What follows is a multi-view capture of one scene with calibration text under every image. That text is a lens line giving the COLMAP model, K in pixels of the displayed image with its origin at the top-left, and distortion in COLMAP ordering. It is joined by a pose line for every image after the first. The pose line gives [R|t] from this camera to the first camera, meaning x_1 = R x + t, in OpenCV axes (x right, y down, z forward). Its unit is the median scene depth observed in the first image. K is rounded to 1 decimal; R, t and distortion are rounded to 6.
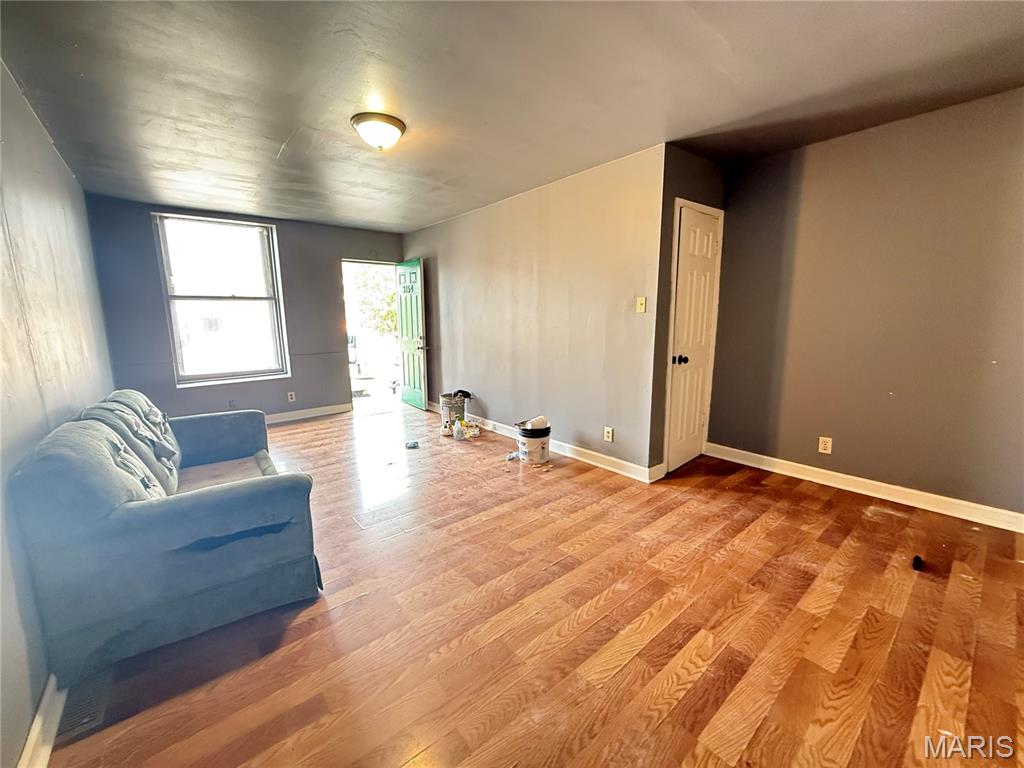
lens RADIAL K [[408.1, 0, 511.3], [0, 408.1, 384.7], [0, 0, 1]] dist [-0.000562, 0.000080]
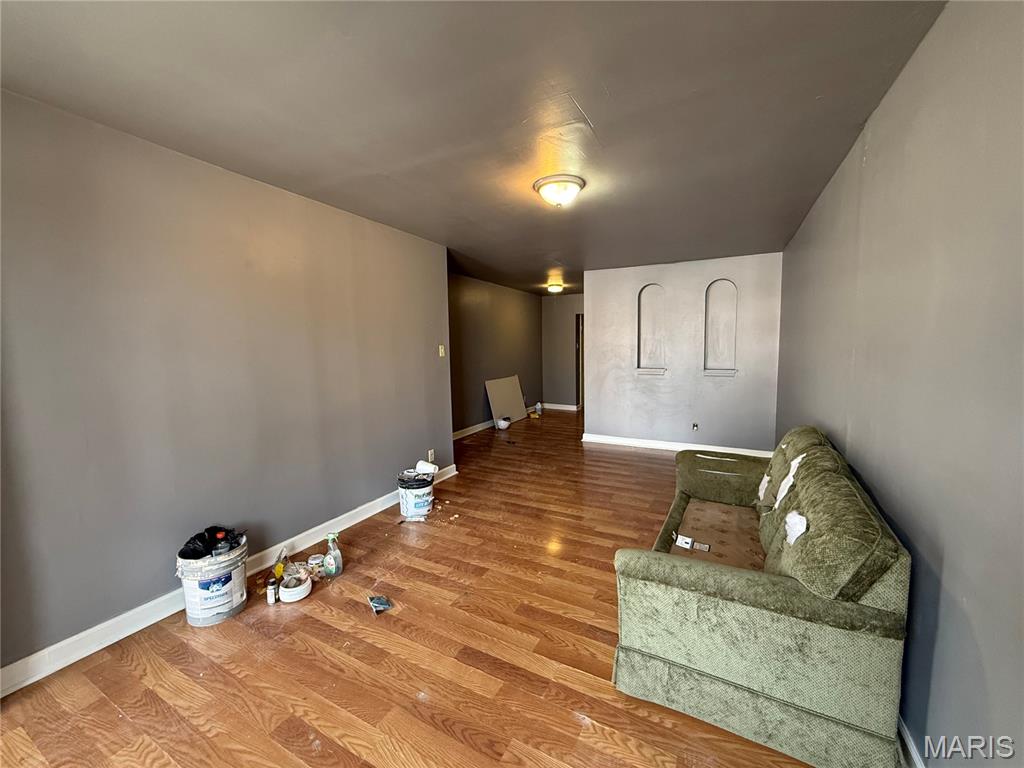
lens RADIAL K [[408.1, 0, 510.1], [0, 408.1, 382.4], [0, 0, 1]] dist [-0.000562, 0.000080]
pose [[-0.379192, -0.070812, 0.922604, -1.200052], [0.168622, 0.975084, 0.144144, -0.285173], [-0.909824, 0.210230, -0.357804, 1.476975]]
